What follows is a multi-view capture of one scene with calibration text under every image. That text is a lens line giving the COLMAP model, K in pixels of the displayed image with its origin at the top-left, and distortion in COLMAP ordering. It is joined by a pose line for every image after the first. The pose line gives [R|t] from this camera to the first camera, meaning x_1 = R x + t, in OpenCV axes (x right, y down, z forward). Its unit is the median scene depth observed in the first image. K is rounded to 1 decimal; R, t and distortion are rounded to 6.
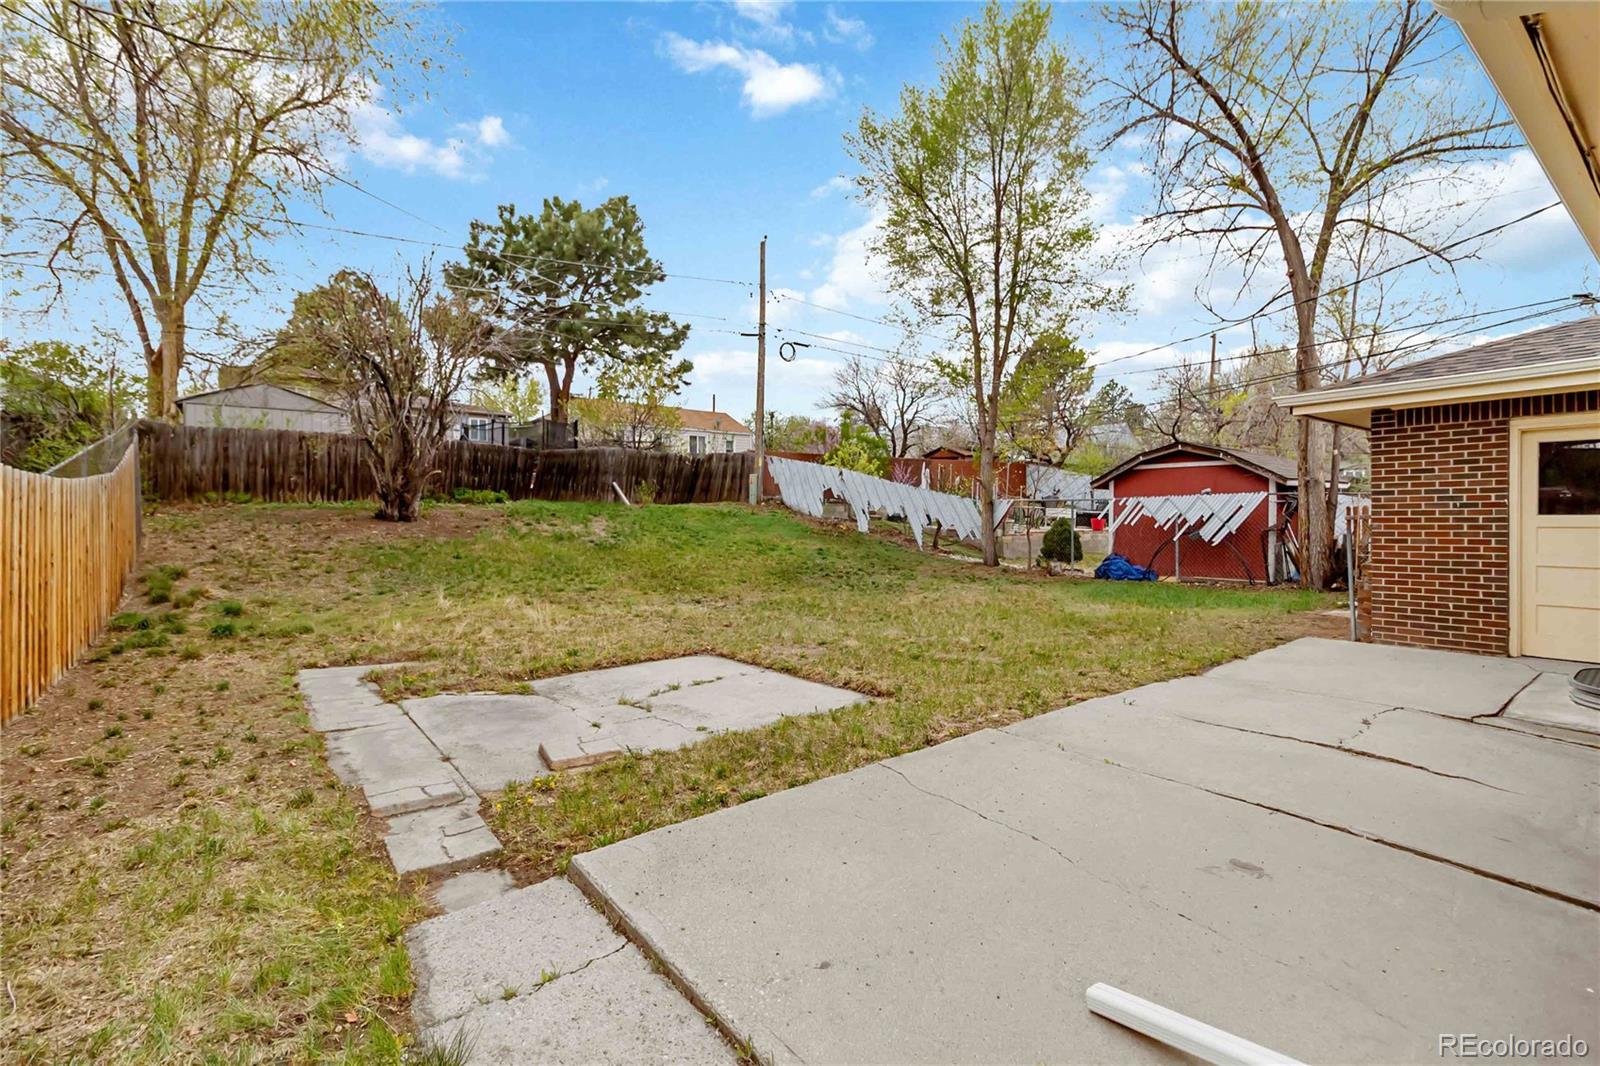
lens RADIAL K [[746.1, 0, 801.6], [0, 746.1, 506.2], [0, 0, 1]] dist [-0.002313, -0.000502]
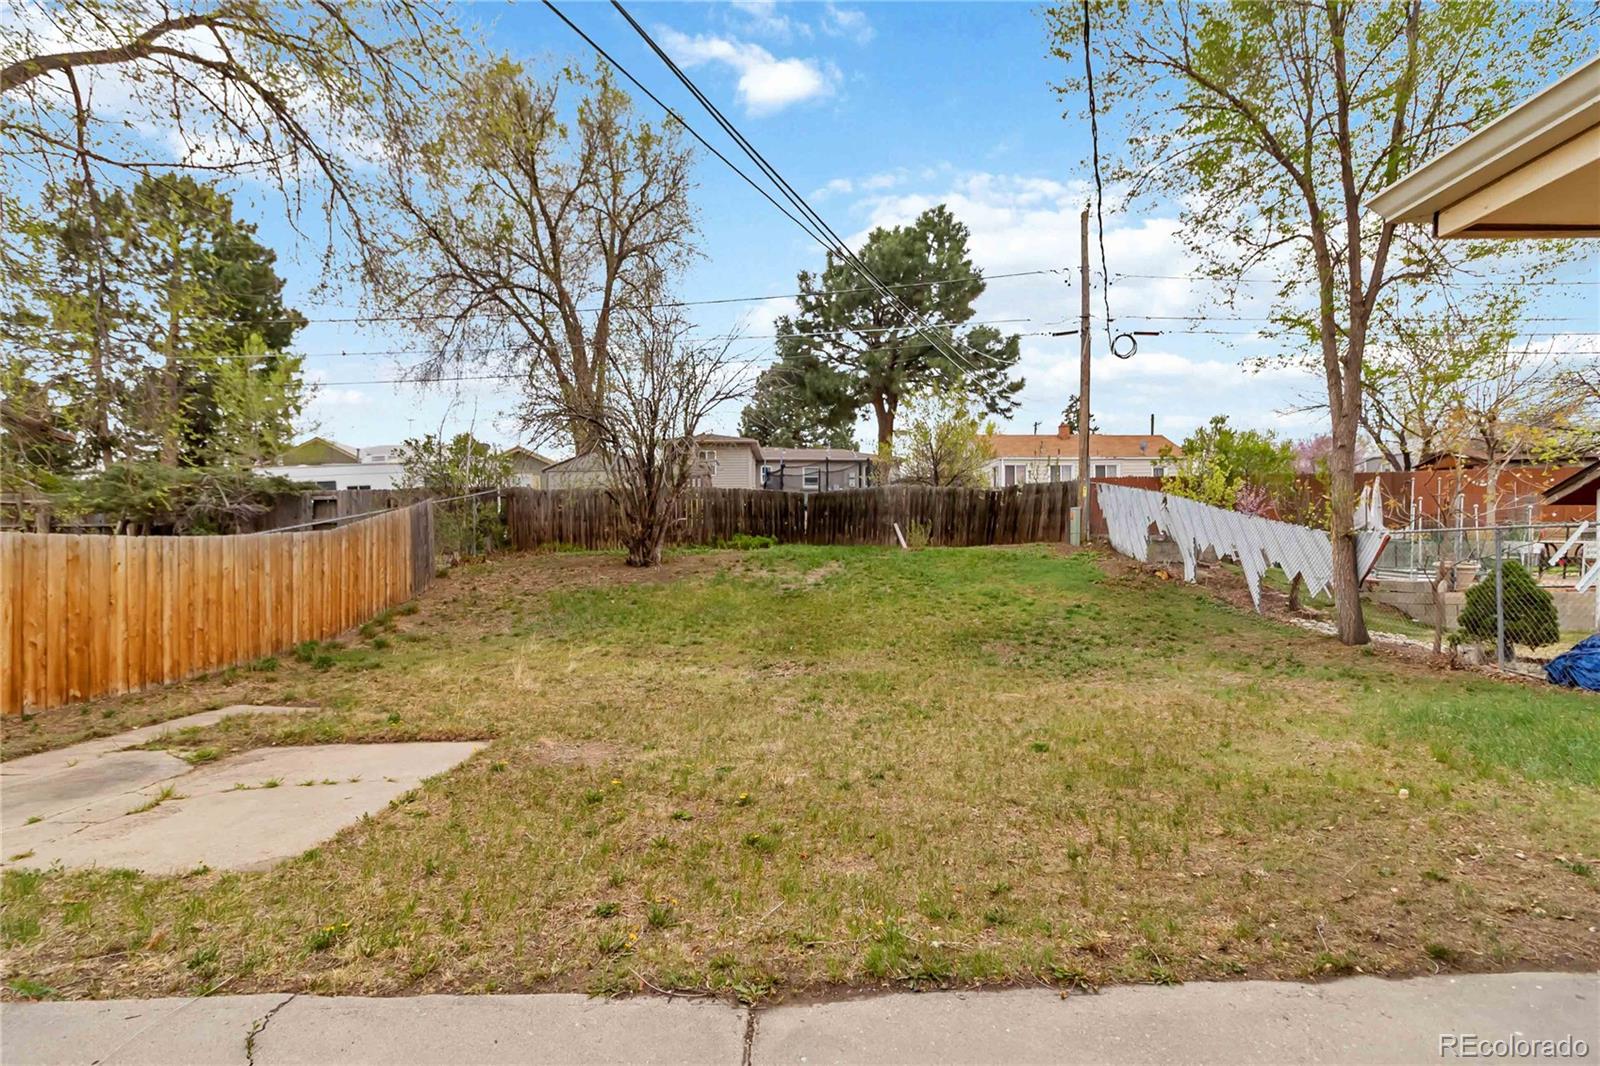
lens RADIAL K [[751.7, 0, 801.4], [0, 751.7, 559.0], [0, 0, 1]] dist [0.001071, 0.000199]
pose [[0.790117, -0.004688, -0.612938, 0.207087], [0.013271, 0.999867, 0.009460, 0.001145], [0.612812, -0.015609, 0.790075, 0.192967]]
